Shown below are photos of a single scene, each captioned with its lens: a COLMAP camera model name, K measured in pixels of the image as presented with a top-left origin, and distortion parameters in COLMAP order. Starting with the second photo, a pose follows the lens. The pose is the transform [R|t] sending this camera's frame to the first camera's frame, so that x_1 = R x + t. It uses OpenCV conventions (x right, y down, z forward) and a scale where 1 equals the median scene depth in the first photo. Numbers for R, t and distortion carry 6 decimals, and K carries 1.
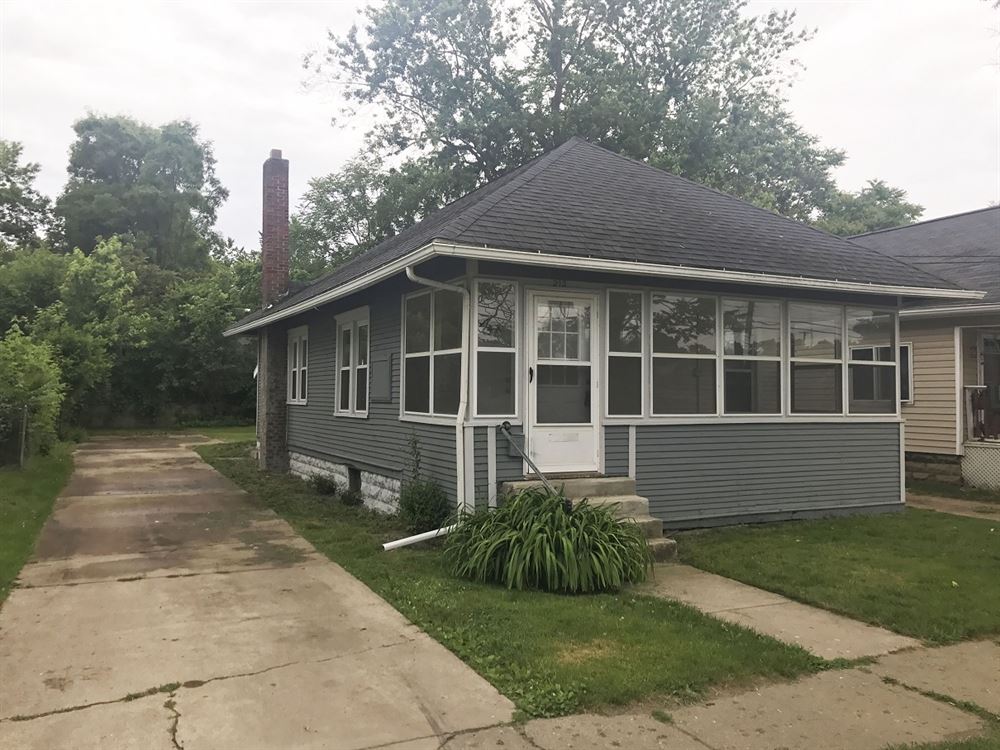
lens RADIAL K [[821.6, 0, 498.5], [0, 821.6, 374.7], [0, 0, 1]] dist [-0.005921, -0.000836]
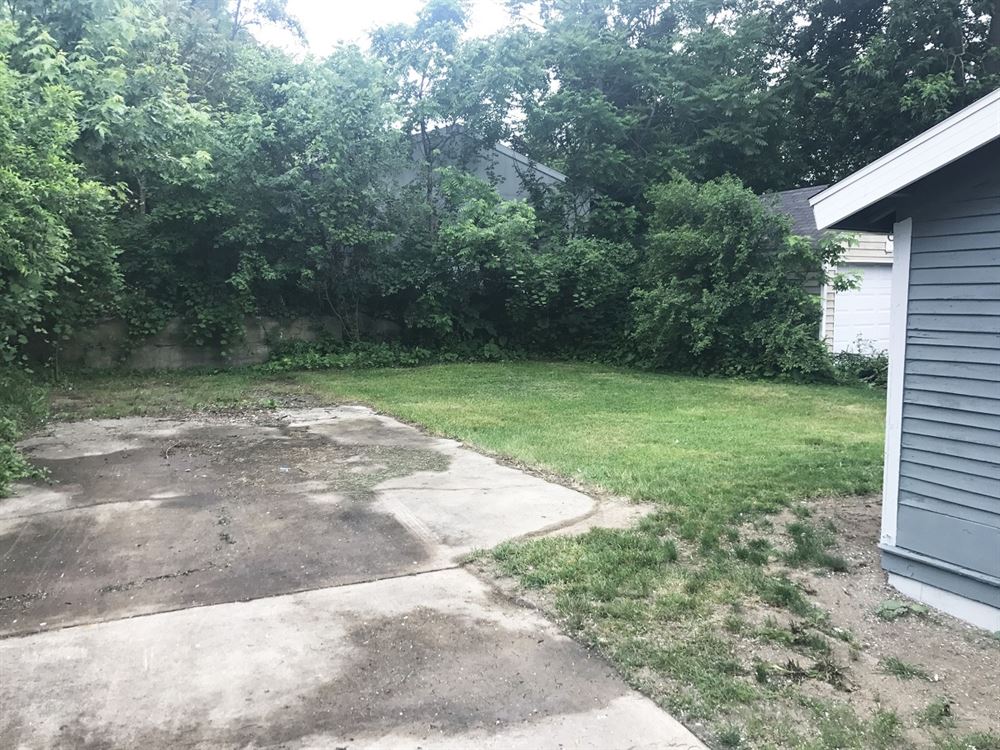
lens RADIAL K [[821.6, 0, 501.1], [0, 821.6, 373.2], [0, 0, 1]] dist [-0.005921, -0.000836]
pose [[0.999554, -0.001479, -0.029841, -0.252779], [0.005082, 0.992634, 0.121047, 0.011136], [0.029443, -0.121144, 0.992198, 0.552988]]
